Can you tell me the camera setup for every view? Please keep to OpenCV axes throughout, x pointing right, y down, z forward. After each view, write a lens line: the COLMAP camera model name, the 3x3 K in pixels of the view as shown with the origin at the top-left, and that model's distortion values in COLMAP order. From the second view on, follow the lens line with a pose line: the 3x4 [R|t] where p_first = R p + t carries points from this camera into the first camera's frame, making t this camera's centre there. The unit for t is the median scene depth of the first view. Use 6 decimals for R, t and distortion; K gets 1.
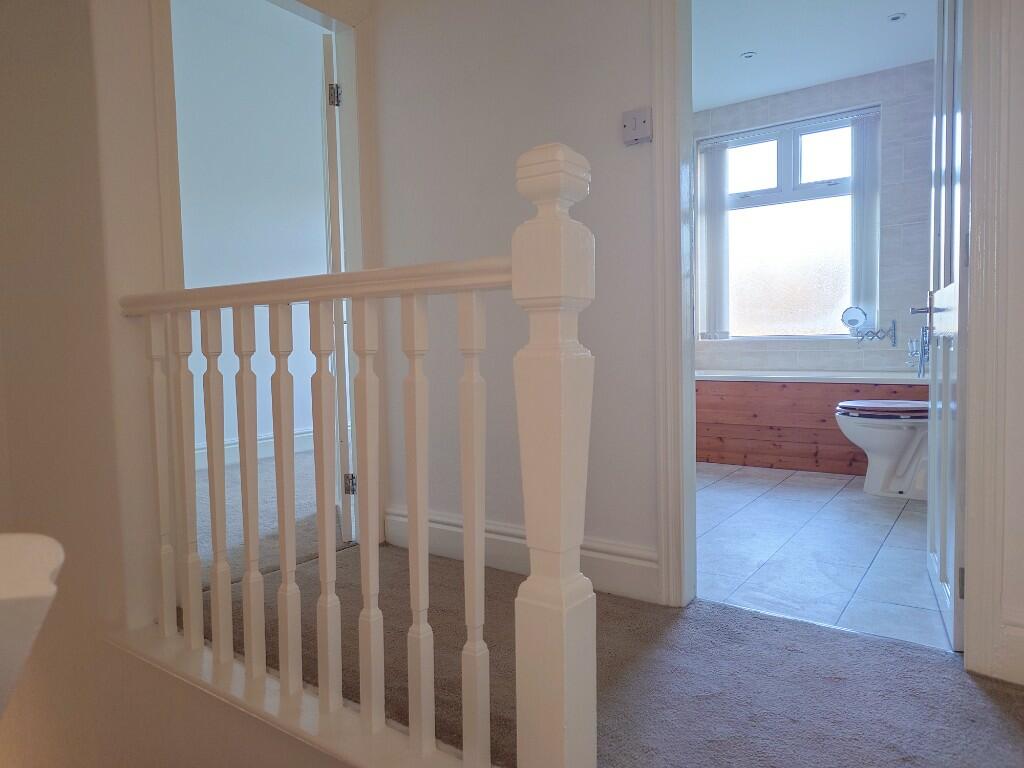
lens RADIAL K [[730.3, 0, 512.0], [0, 730.3, 384.0], [0, 0, 1]] dist [-0.008418, -0.000846]
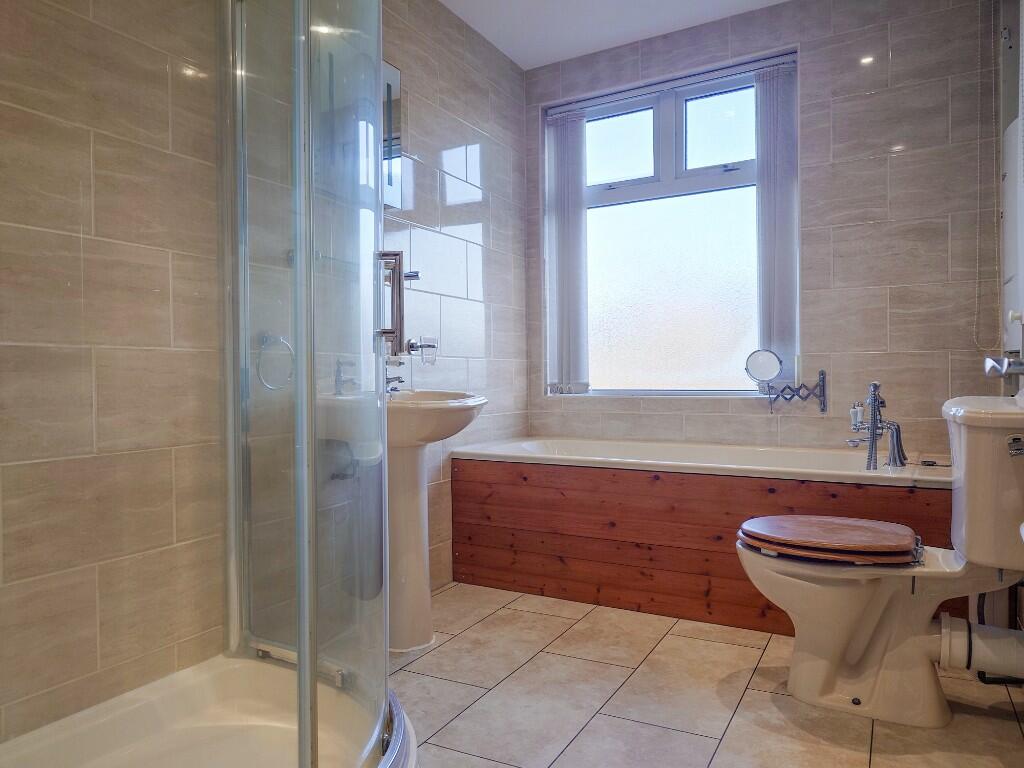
lens RADIAL K [[721.3, 0, 512.0], [0, 721.3, 384.0], [0, 0, 1]] dist [0.002692, -0.000642]
pose [[0.994193, 0.007770, 0.107327, 0.173457], [-0.002574, 0.998821, -0.048469, -0.043005], [-0.107577, 0.047911, 0.993042, 0.378564]]
